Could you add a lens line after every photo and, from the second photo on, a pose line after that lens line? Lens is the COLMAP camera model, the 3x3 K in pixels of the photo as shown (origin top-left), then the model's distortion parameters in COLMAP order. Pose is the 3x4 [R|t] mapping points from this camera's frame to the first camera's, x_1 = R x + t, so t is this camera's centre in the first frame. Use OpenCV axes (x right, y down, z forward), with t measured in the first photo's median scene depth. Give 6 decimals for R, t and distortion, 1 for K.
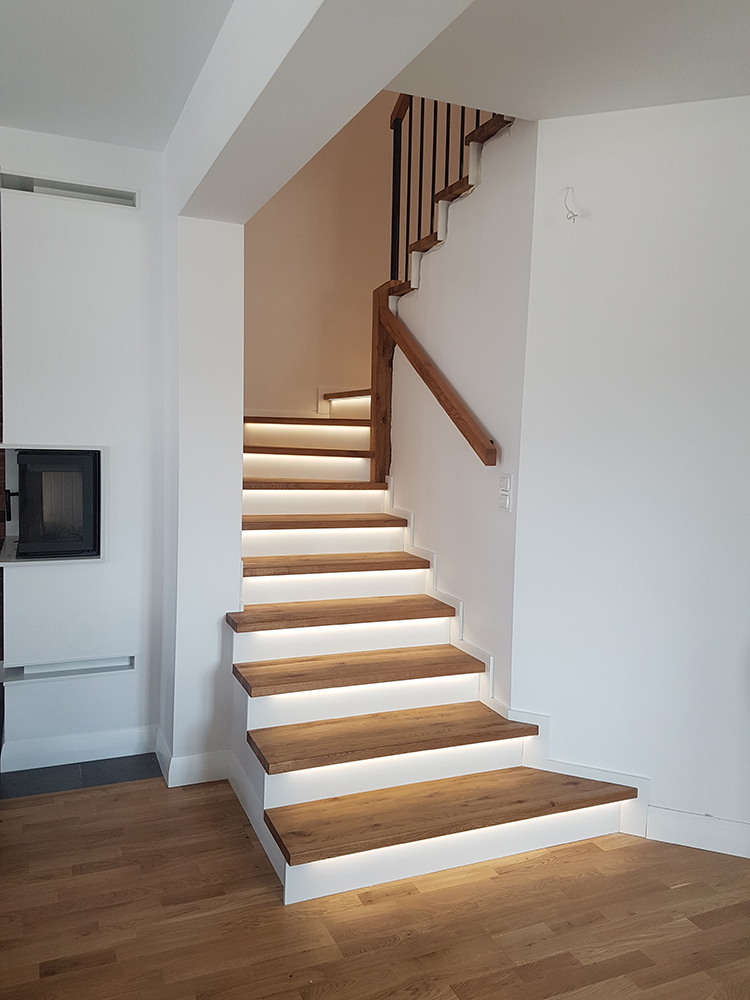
lens RADIAL K [[764.8, 0, 366.6], [0, 764.8, 494.0], [0, 0, 1]] dist [0.207958, -0.376460]
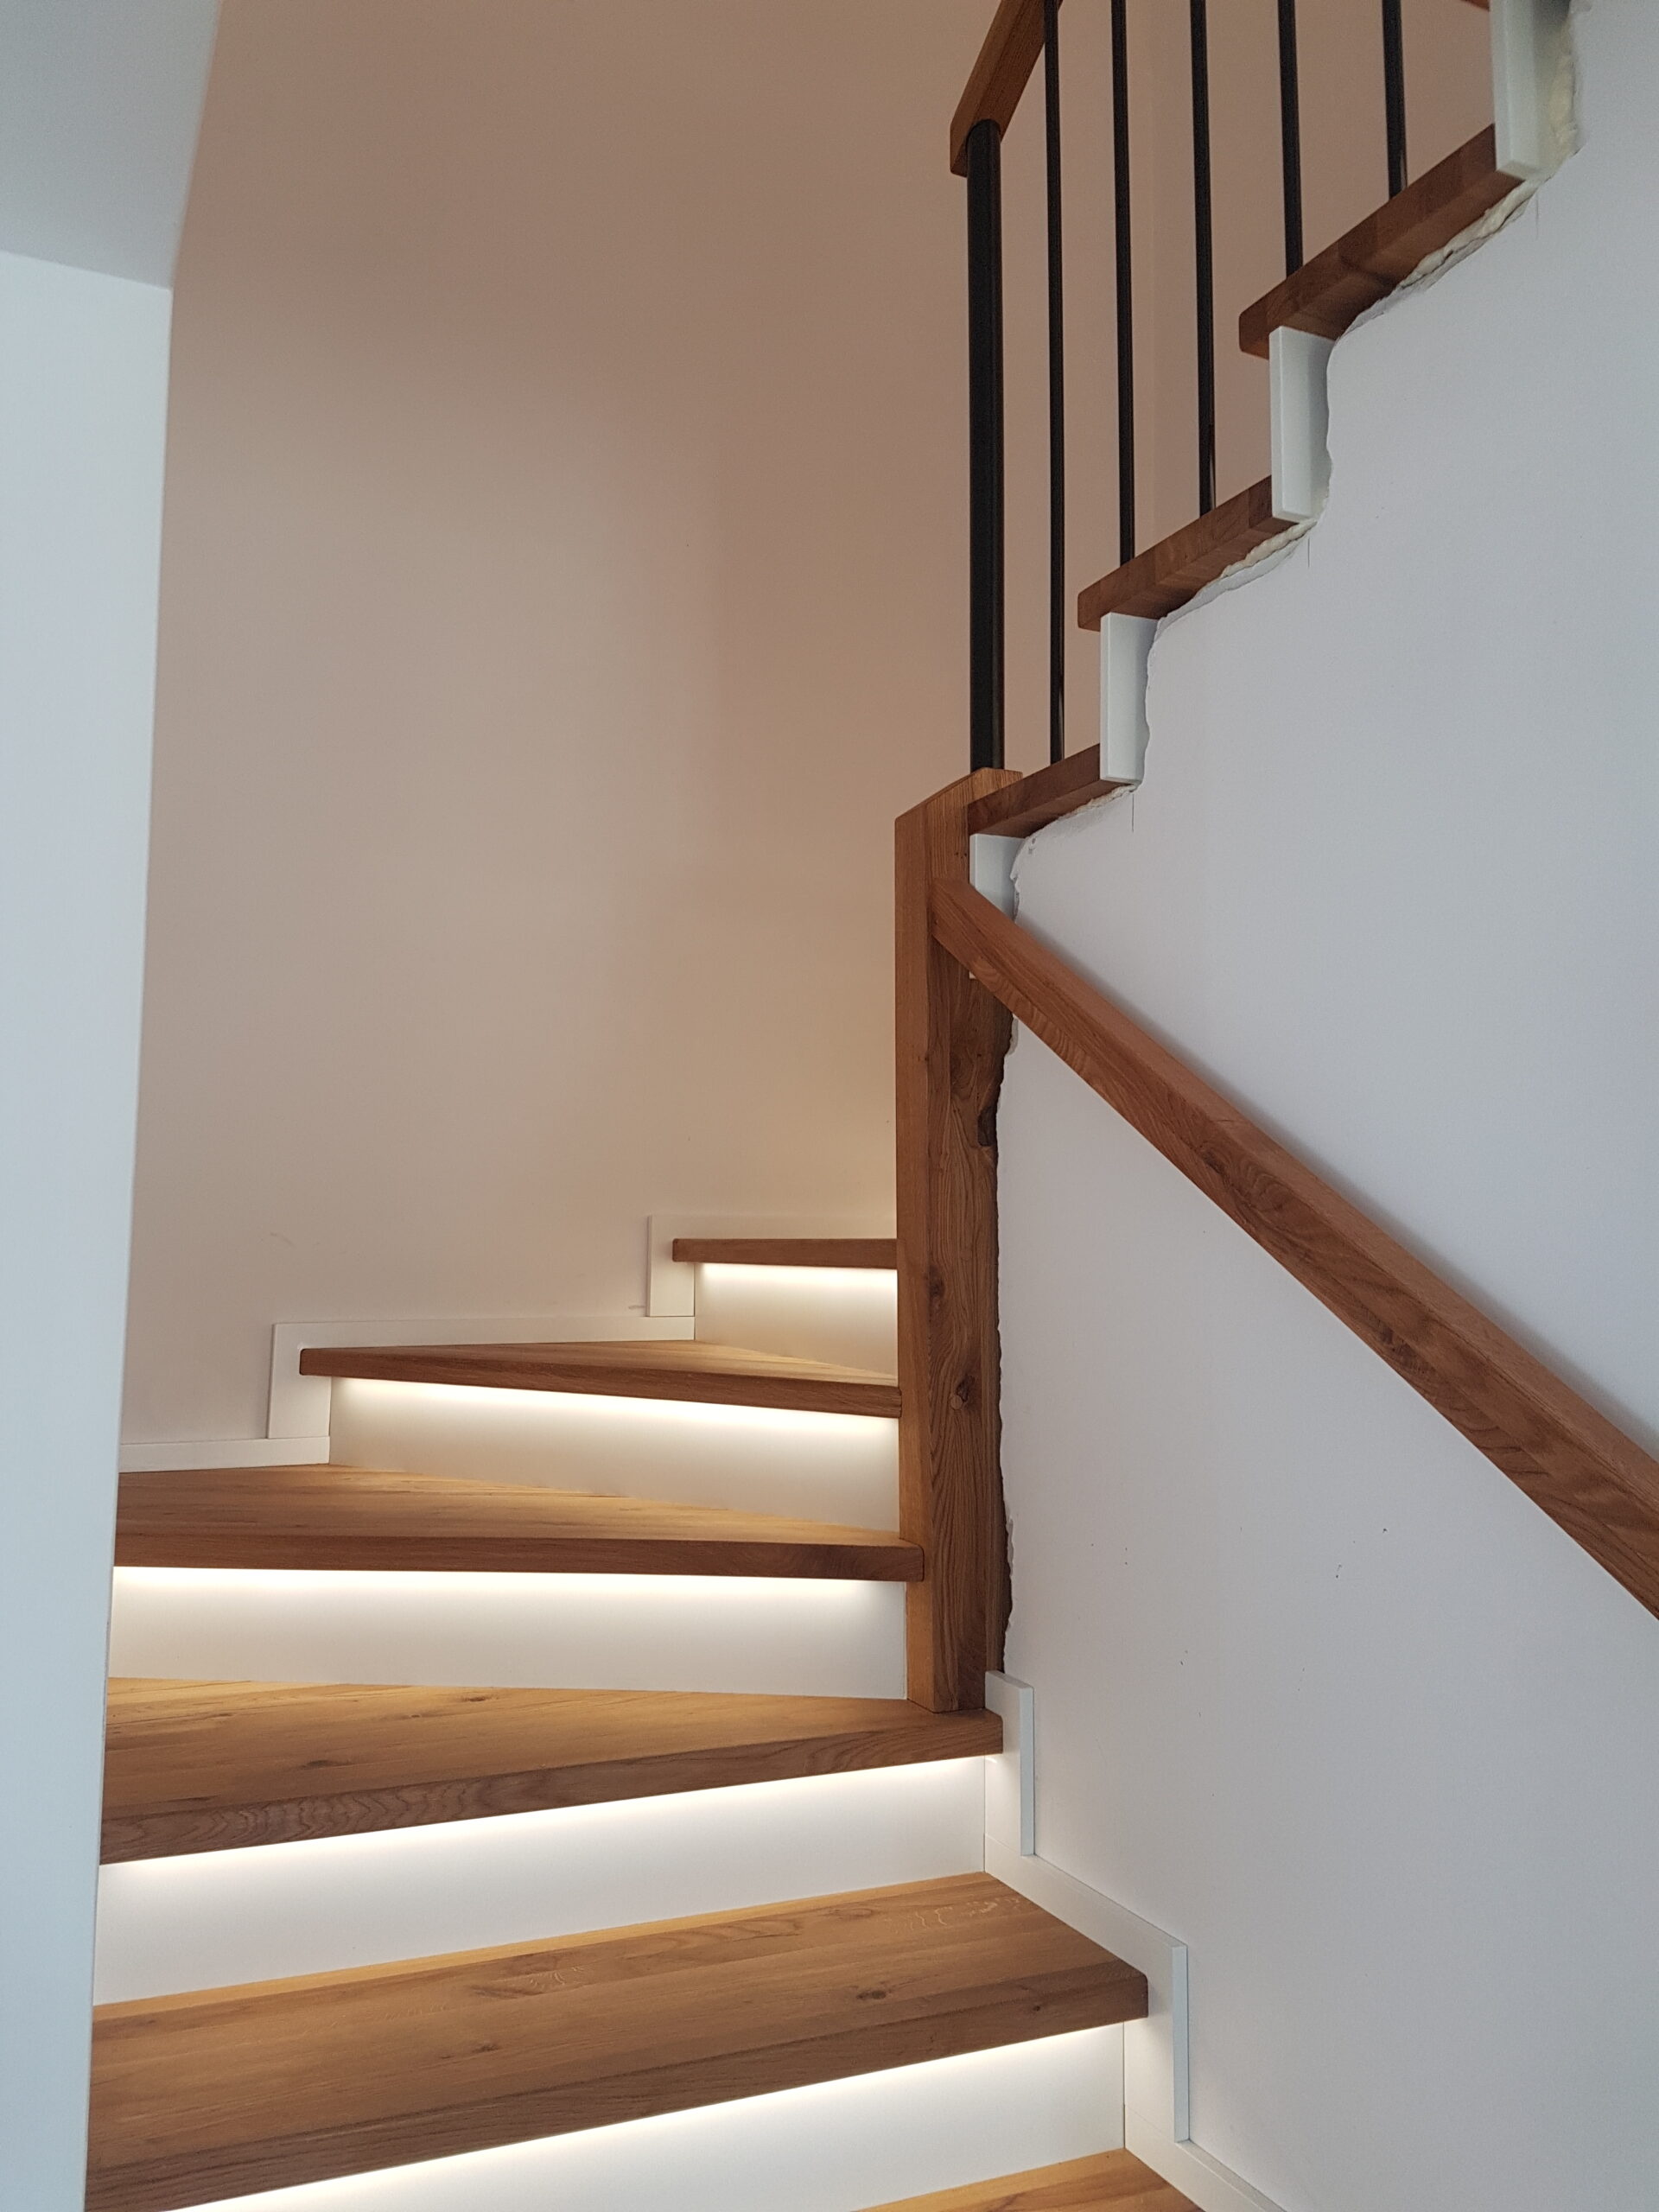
lens RADIAL K [[1691.8, 0, 810.9], [0, 1691.8, 1092.6], [0, 0, 1]] dist [0.207958, -0.376460]
pose [[0.999130, -0.011391, 0.040126, -0.038119], [0.018075, 0.985212, -0.170385, -0.098585], [-0.037592, 0.170962, 0.984560, 0.526981]]
